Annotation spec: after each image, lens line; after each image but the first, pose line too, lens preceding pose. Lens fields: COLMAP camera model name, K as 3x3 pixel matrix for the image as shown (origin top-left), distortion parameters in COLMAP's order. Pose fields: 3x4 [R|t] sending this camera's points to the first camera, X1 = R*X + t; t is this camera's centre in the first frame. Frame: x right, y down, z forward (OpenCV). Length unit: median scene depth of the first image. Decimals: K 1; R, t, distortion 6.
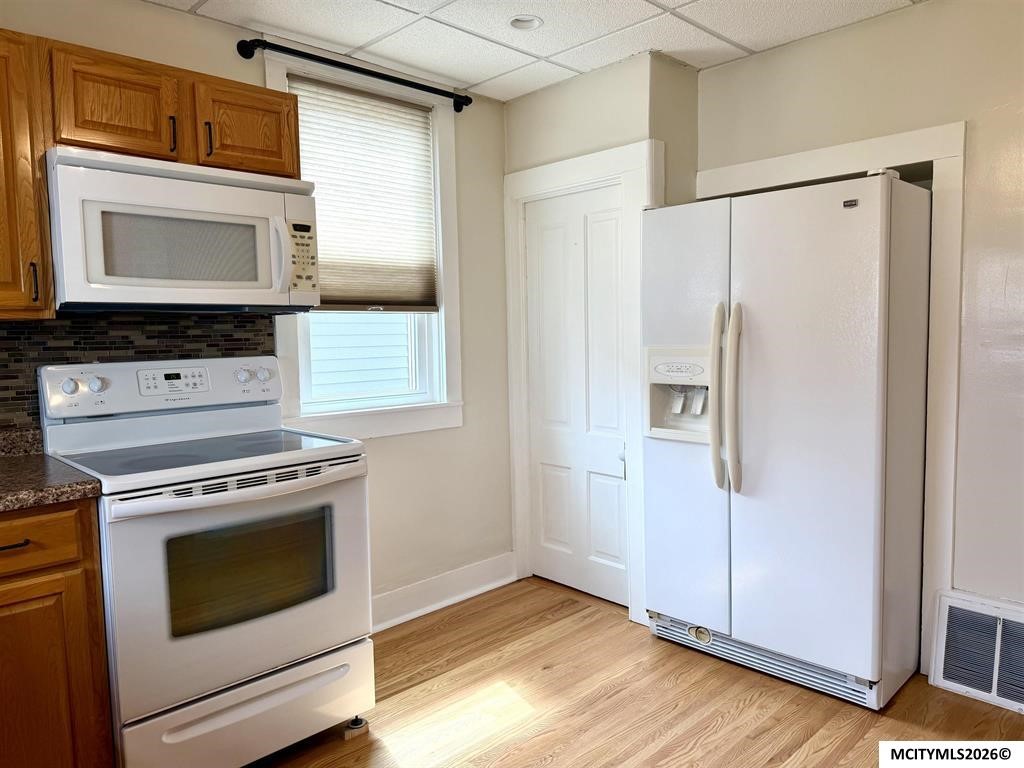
lens RADIAL K [[718.5, 0, 512.0], [0, 718.5, 384.0], [0, 0, 1]] dist [0.097403, -0.152120]
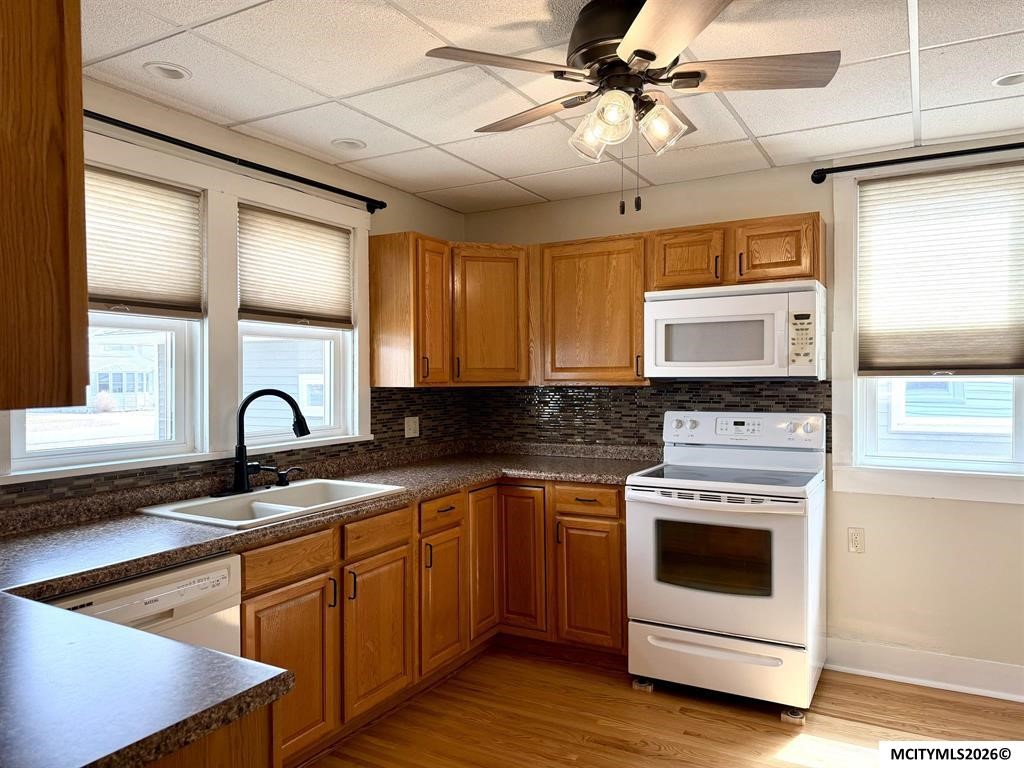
lens RADIAL K [[718.5, 0, 512.0], [0, 718.5, 384.0], [0, 0, 1]] dist [0.097403, -0.152120]
pose [[0.271796, 0.028803, -0.961924, 0.831671], [-0.068266, 0.997611, 0.010583, -0.075700], [0.959931, 0.062790, 0.273113, 0.163191]]
